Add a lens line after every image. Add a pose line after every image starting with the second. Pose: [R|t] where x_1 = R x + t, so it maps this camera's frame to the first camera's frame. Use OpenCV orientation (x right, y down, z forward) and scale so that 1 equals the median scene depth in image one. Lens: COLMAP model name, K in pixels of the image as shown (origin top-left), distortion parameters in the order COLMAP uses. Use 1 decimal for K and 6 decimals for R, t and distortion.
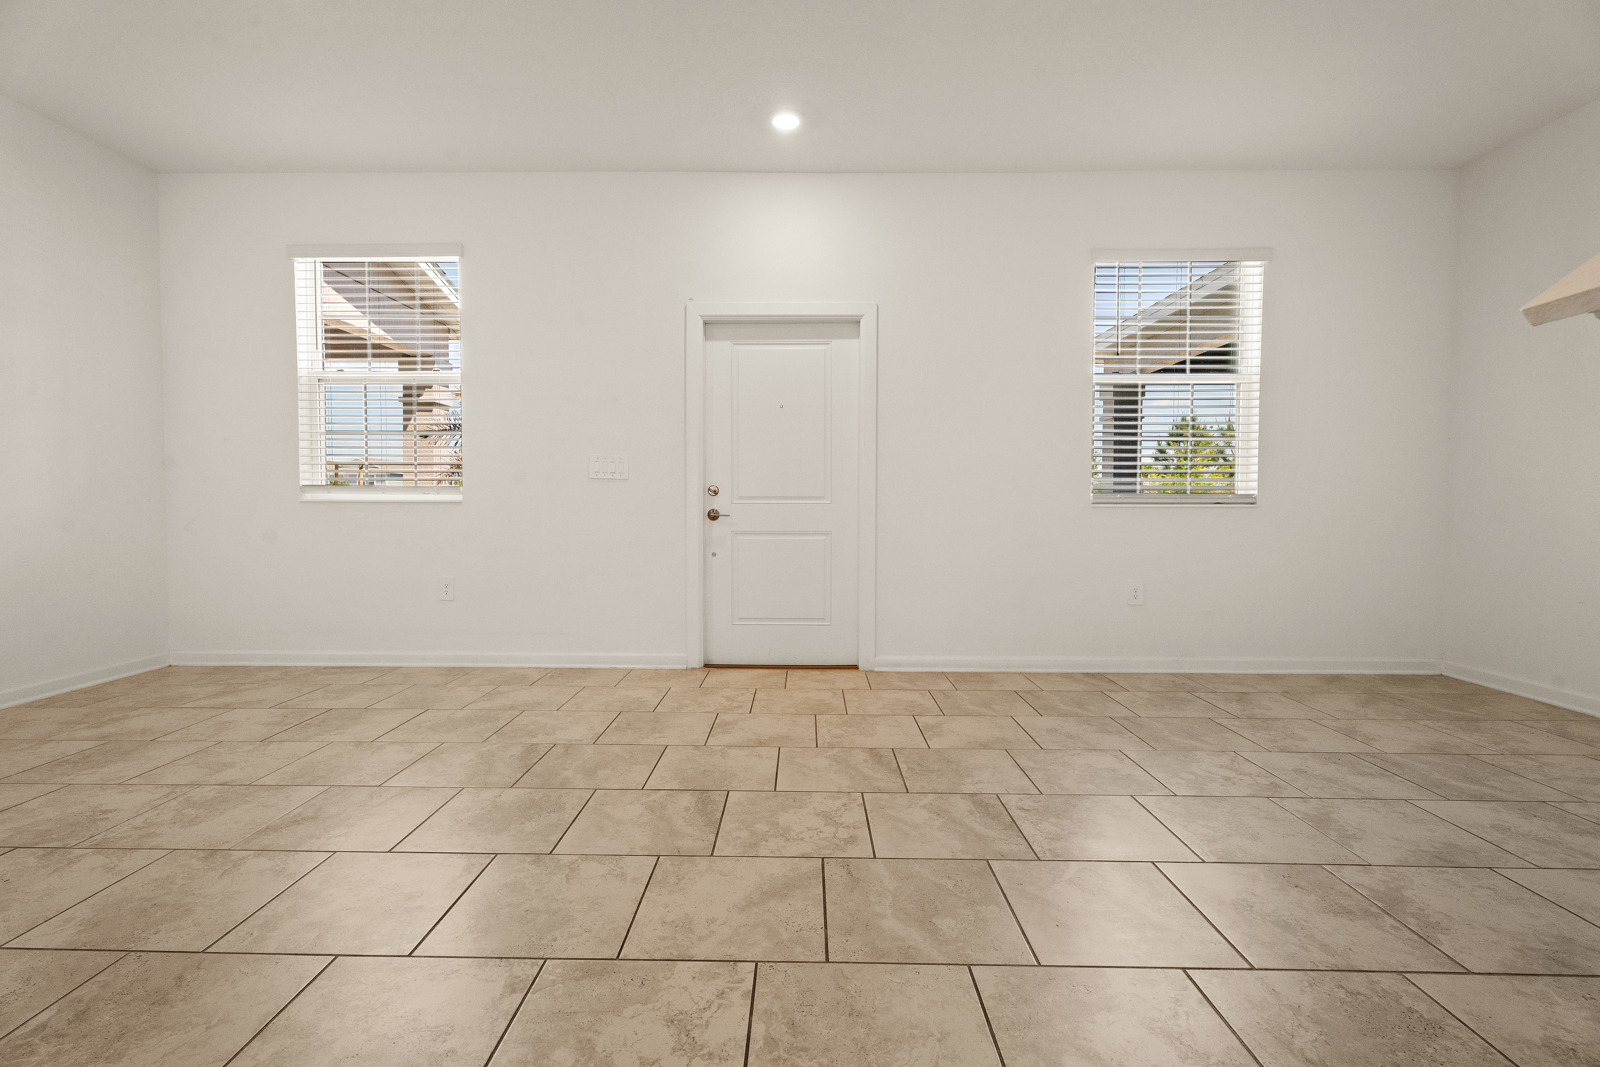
lens RADIAL K [[724.7, 0, 791.8], [0, 724.7, 518.0], [0, 0, 1]] dist [0.023413, -0.007534]
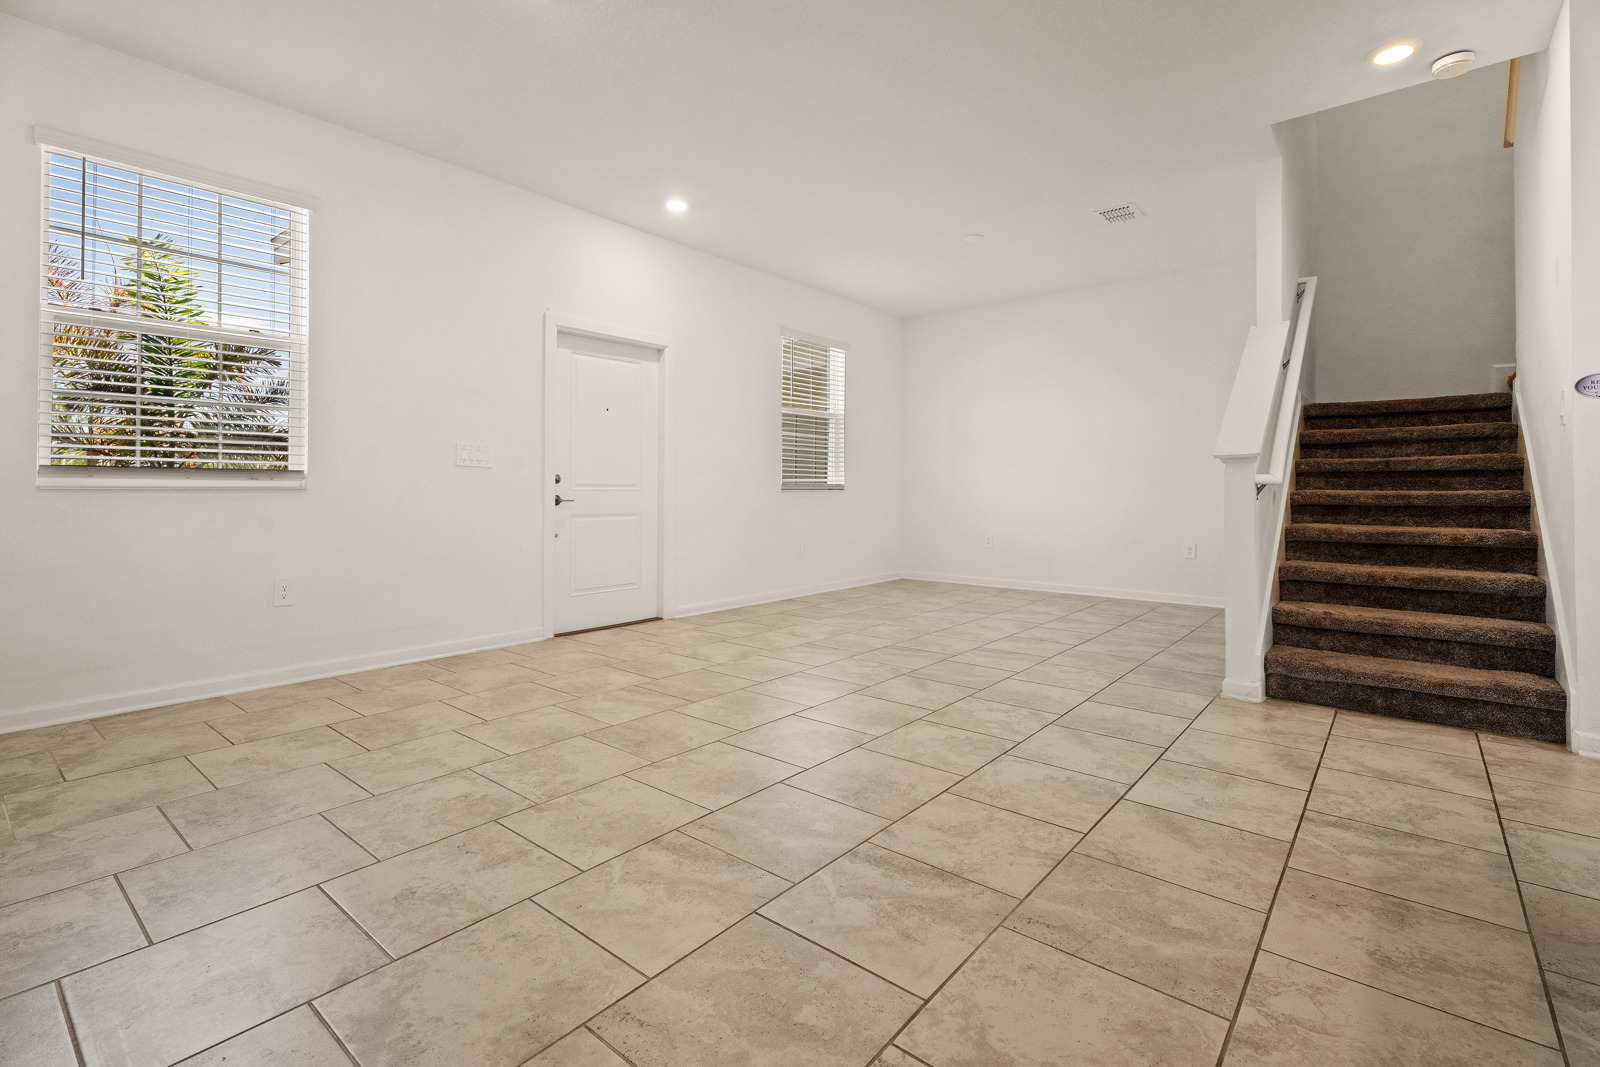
lens RADIAL K [[728.3, 0, 795.2], [0, 728.3, 488.7], [0, 0, 1]] dist [0.009586, -0.000194]
pose [[0.622656, -0.001587, 0.782494, -1.092651], [0.017823, 0.999767, -0.012154, -0.002995], [-0.782292, 0.021515, 0.622540, 0.005941]]
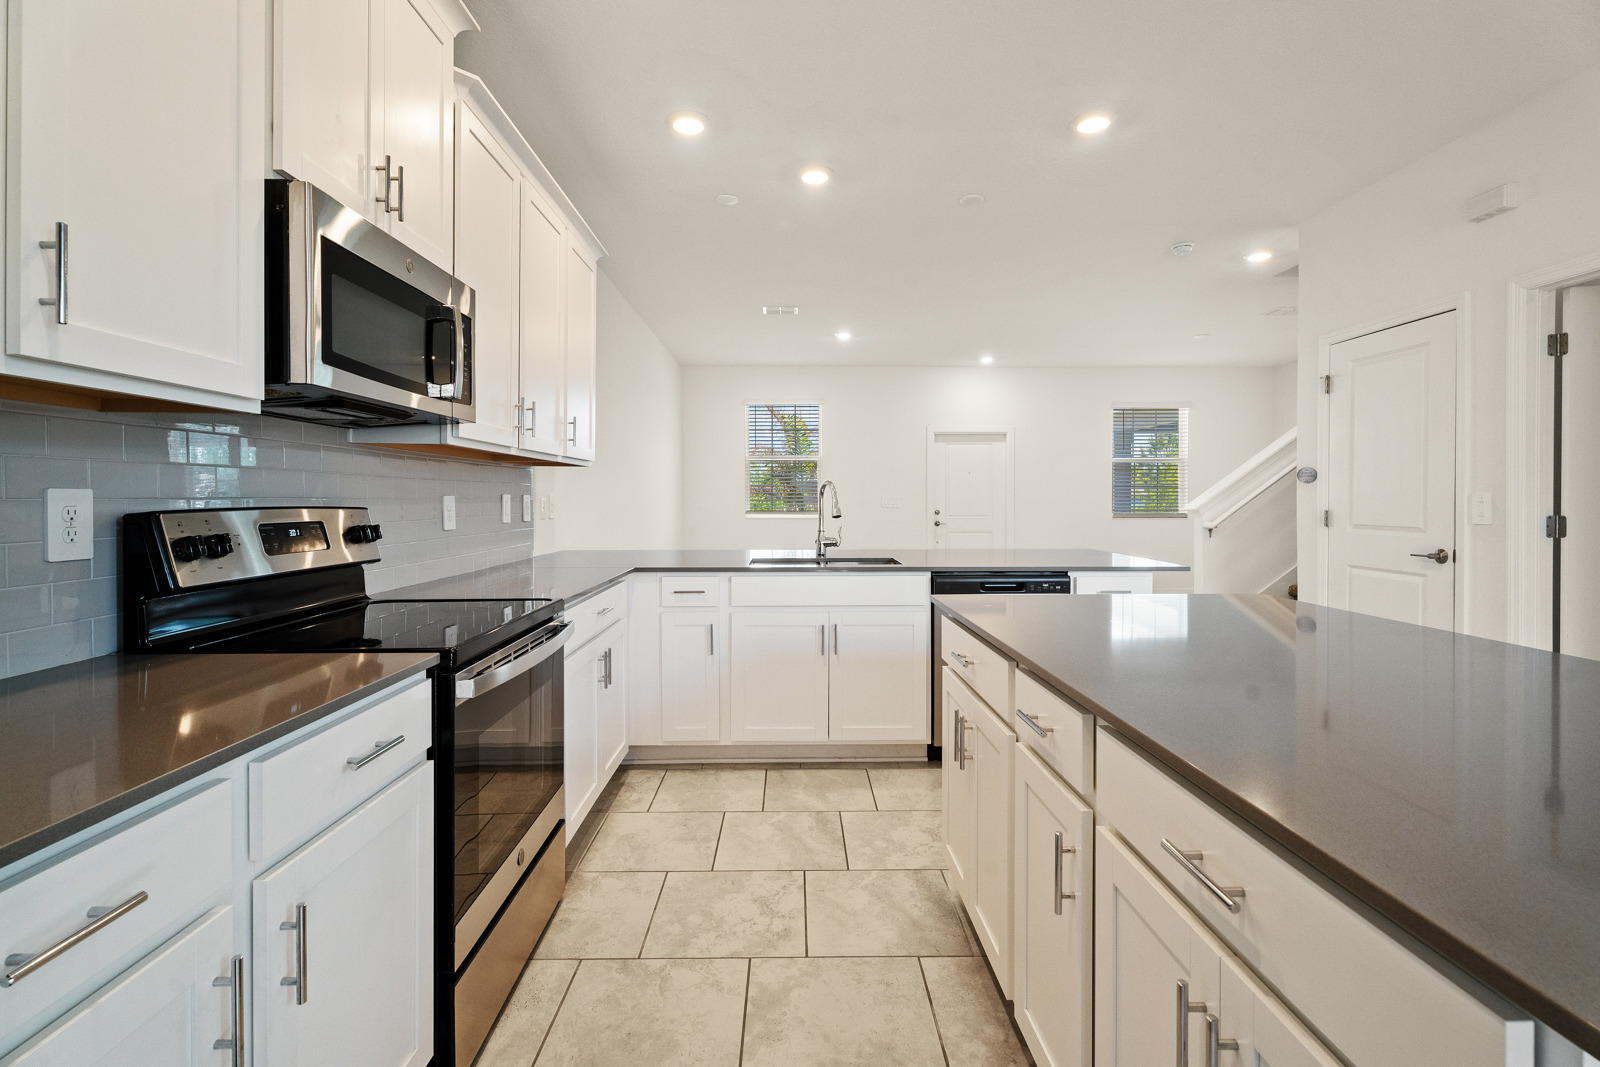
lens RADIAL K [[729.5, 0, 796.7], [0, 729.5, 501.7], [0, 0, 1]] dist [0.014147, -0.000063]
pose [[0.999616, -0.004267, 0.027366, -0.826306], [0.004732, 0.999845, -0.016943, -0.049416], [-0.027289, 0.017066, 0.999482, -1.617324]]
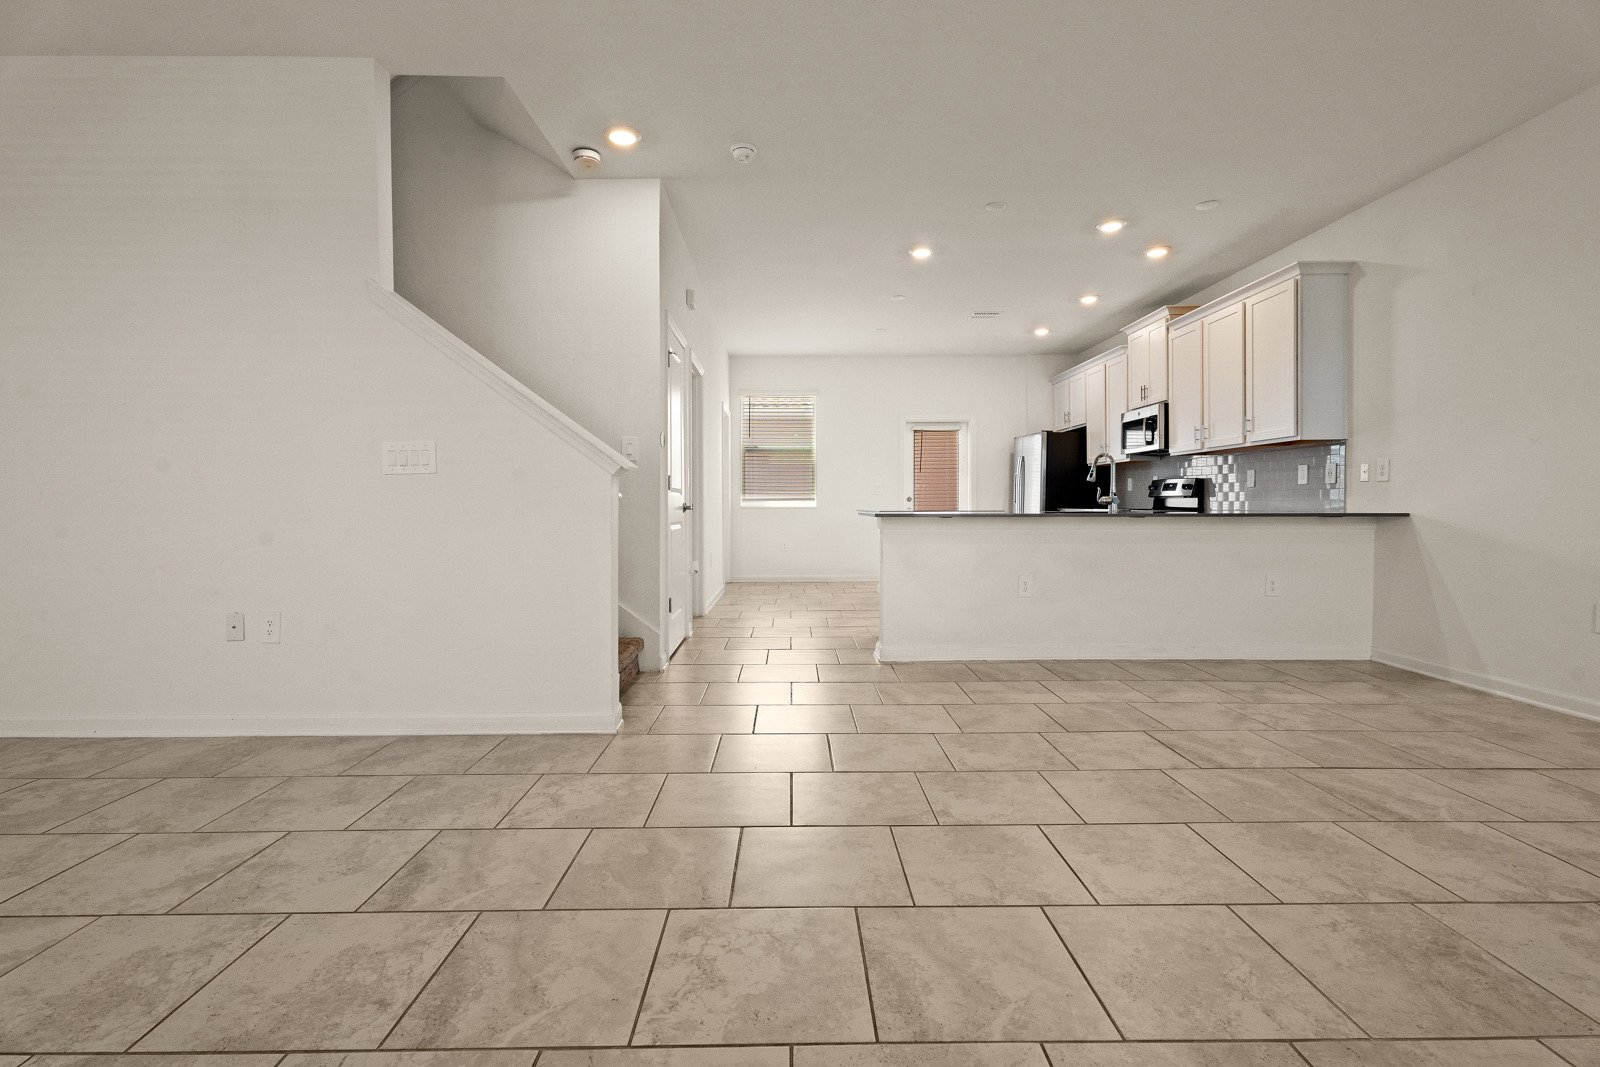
lens RADIAL K [[731.0, 0, 799.3], [0, 731.0, 523.0], [0, 0, 1]] dist [0.000827, -0.000836]
pose [[-0.999541, -0.001160, -0.030270, -0.009916], [-0.002634, 0.998809, 0.048721, -0.027148], [0.030178, 0.048778, -0.998354, 1.239910]]
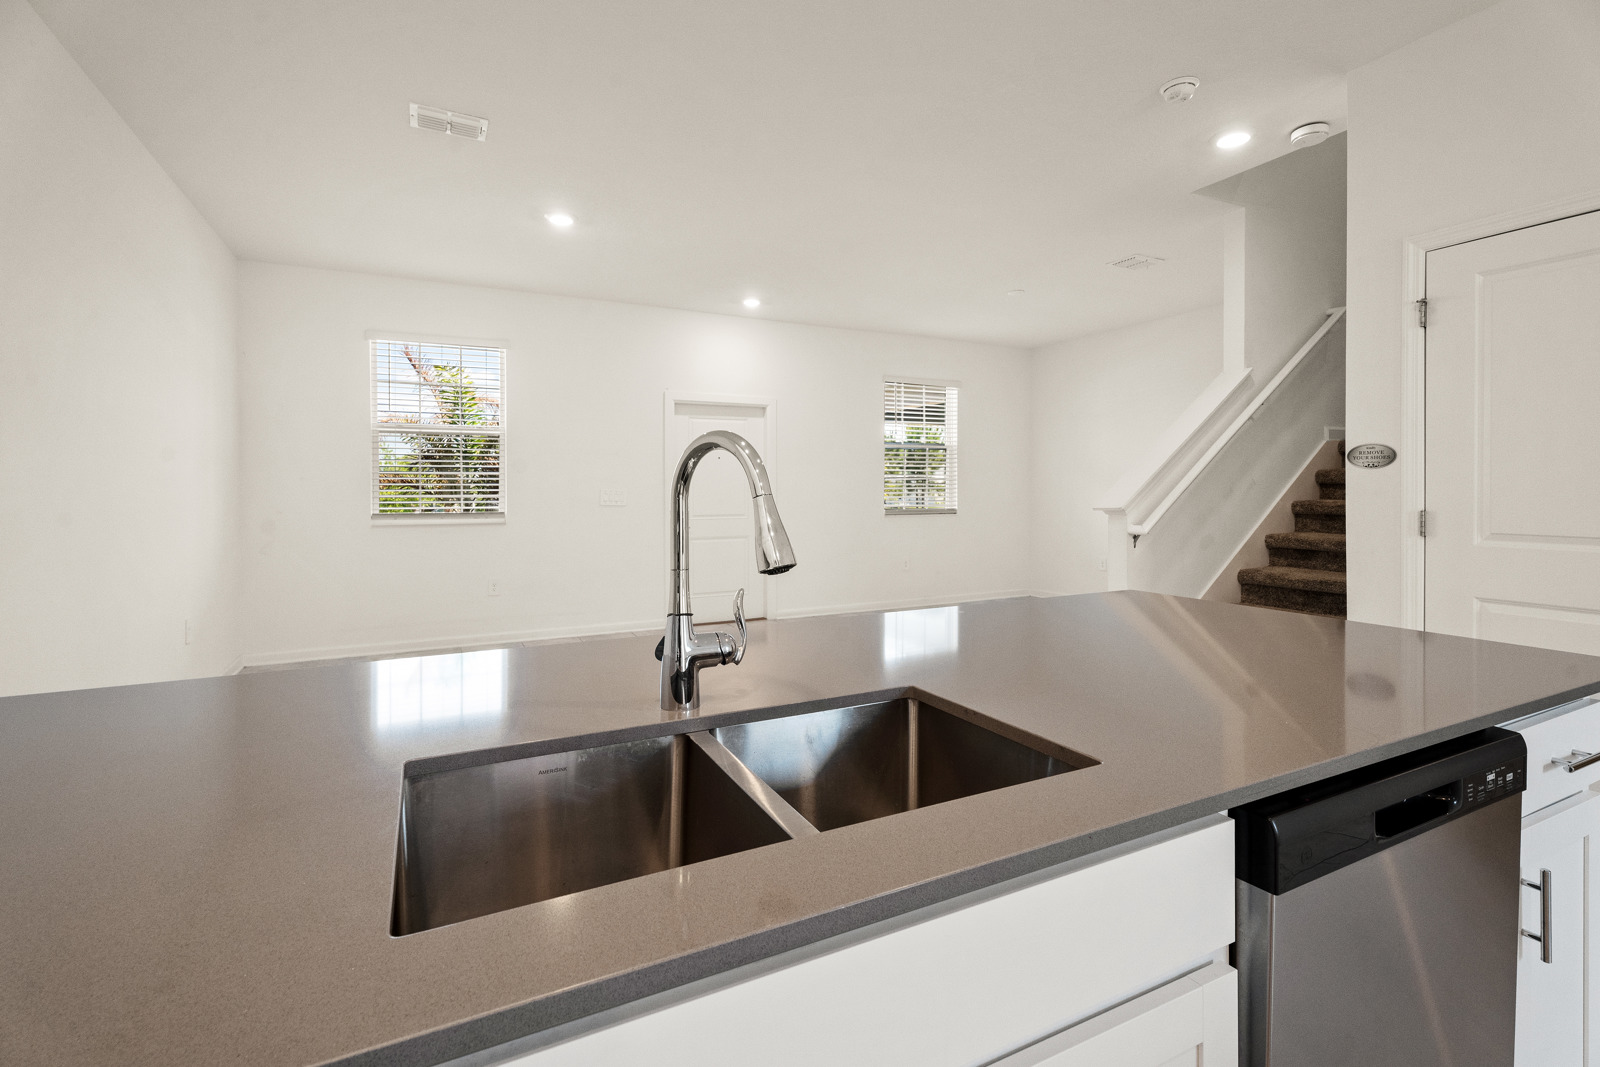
lens RADIAL K [[728.3, 0, 795.2], [0, 728.3, 488.7], [0, 0, 1]] dist [0.009586, -0.000194]
pose [[0.884937, -0.006060, 0.465671, -0.865833], [0.017203, 0.999658, -0.019682, -0.073609], [-0.465393, 0.025428, 0.884739, -0.690339]]
